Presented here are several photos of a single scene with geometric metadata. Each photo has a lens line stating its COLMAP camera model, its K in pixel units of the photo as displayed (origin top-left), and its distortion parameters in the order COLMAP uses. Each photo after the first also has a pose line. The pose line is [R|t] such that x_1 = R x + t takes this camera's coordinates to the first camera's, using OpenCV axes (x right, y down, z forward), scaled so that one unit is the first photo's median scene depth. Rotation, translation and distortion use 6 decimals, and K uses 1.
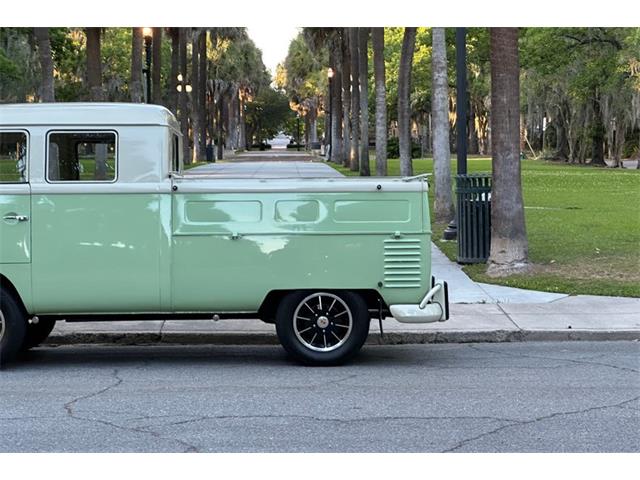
lens RADIAL K [[1592.1, 0, 336.6], [0, 1592.1, 241.1], [0, 0, 1]] dist [-0.076128, 8.449094]
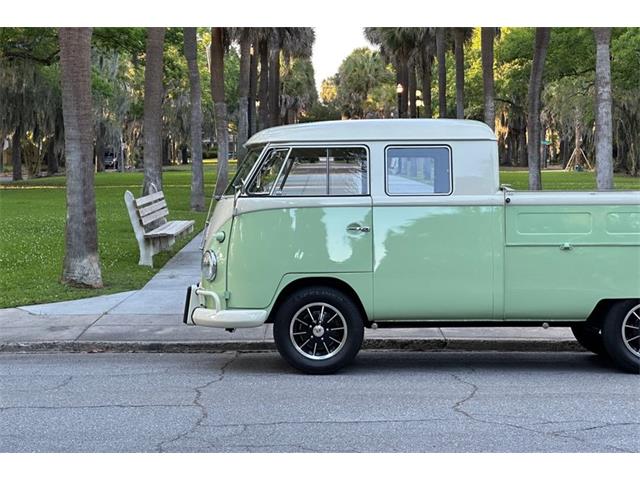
lens RADIAL K [[1525.5, 0, 320.0], [0, 1525.5, 240.0], [0, 0, 1]] dist [0.228739, 0.872149]
pose [[0.999831, 0.002161, -0.018239, -0.150401], [-0.002279, 0.999976, -0.006472, -0.000533], [0.018225, 0.006512, 0.999813, 0.000264]]
